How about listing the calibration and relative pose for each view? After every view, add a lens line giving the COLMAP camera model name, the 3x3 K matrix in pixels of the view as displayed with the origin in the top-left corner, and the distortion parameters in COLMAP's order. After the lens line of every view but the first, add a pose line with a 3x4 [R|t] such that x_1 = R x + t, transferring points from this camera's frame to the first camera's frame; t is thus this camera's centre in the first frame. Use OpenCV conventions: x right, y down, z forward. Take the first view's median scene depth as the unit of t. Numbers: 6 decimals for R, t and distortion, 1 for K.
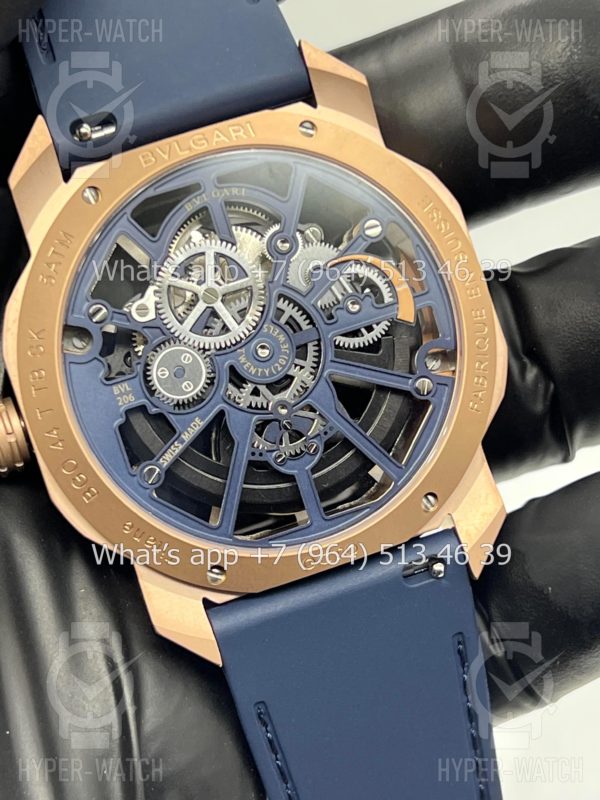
lens RADIAL K [[1964.7, 0, 301.5], [0, 1964.7, 396.2], [0, 0, 1]] dist [0.334639, 0.000000]
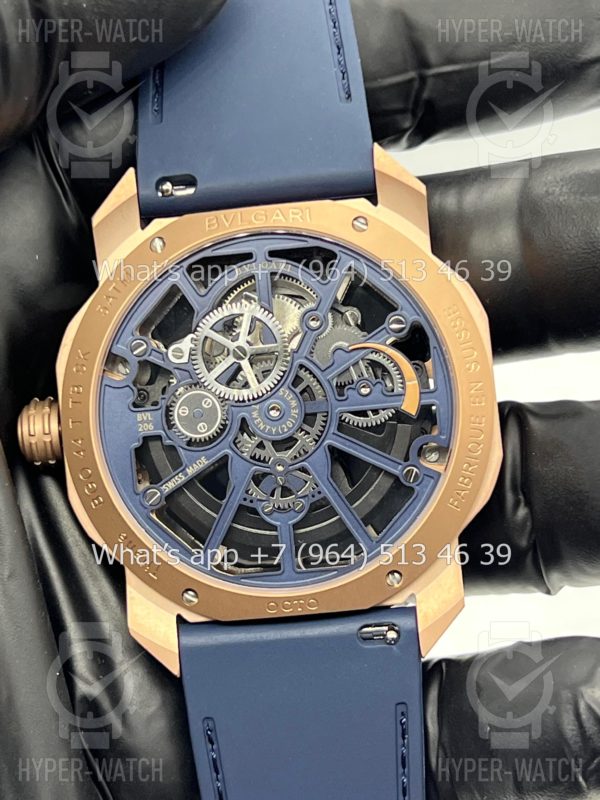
lens RADIAL K [[1964.7, 0, 301.1], [0, 1964.7, 402.0], [0, 0, 1]] dist [0.334639, 0.000000]
pose [[0.947052, 0.217356, -0.236325, 0.256816], [-0.212927, 0.976058, 0.044426, -0.080770], [0.240323, 0.008246, 0.970658, -0.077408]]
